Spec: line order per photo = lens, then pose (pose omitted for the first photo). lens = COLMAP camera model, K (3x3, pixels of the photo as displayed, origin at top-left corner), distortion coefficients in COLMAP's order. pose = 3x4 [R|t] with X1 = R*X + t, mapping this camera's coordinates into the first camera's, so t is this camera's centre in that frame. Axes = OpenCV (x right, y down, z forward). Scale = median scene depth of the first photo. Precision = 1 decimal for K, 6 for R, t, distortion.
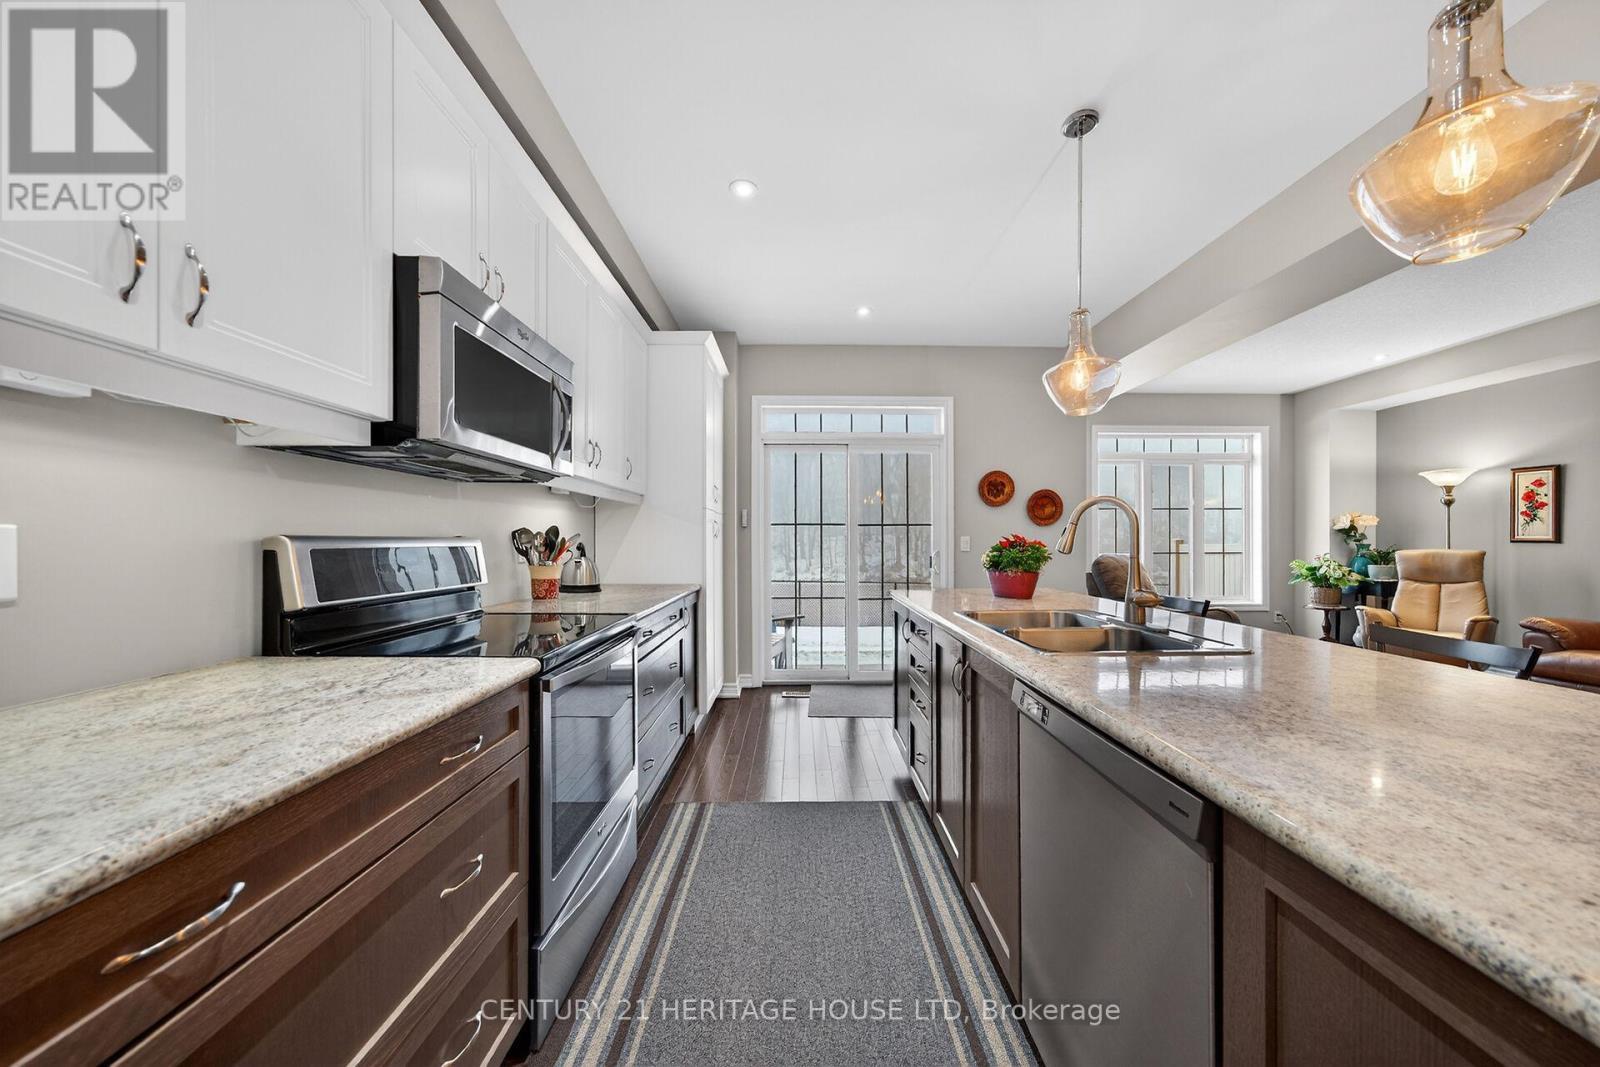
lens RADIAL K [[560.7, 0, 826.4], [0, 560.7, 544.2], [0, 0, 1]] dist [-0.012639, 0.010880]
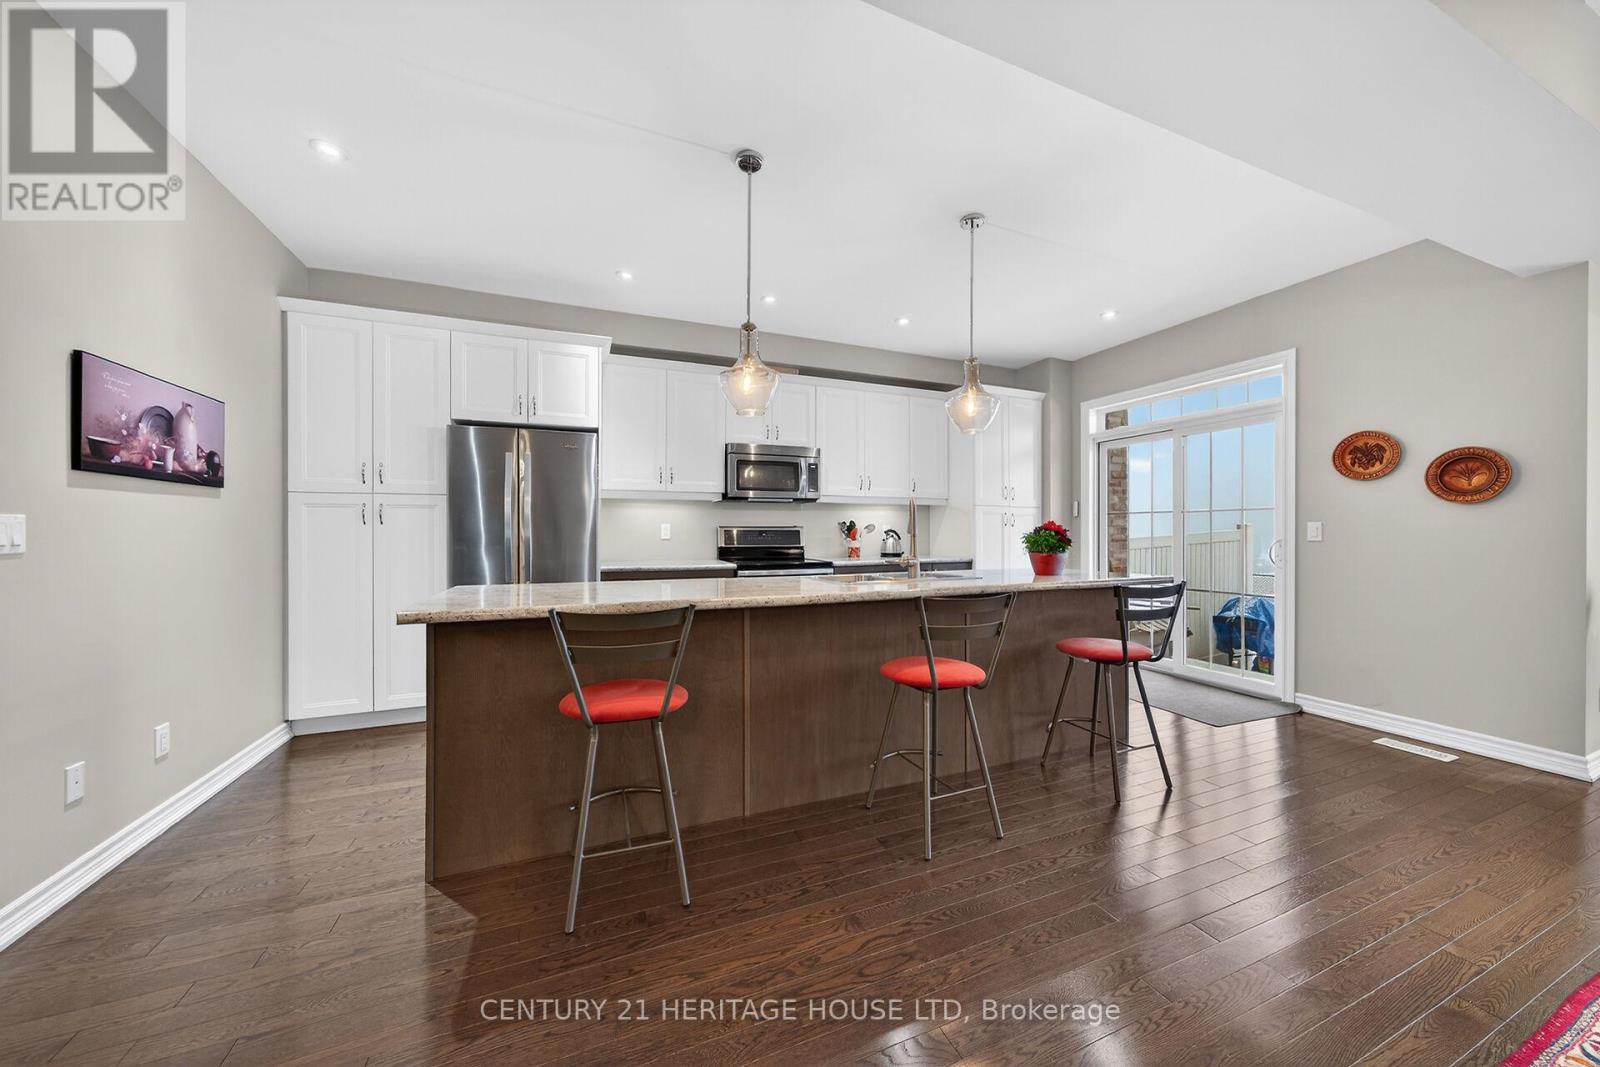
lens RADIAL K [[553.9, 0, 815.9], [0, 553.9, 529.0], [0, 0, 1]] dist [-0.000889, 0.000021]
pose [[0.352371, -0.002364, -0.935857, 1.135954], [-0.008892, 0.999943, -0.005874, 0.008421], [0.935818, 0.010391, 0.352330, 0.138308]]
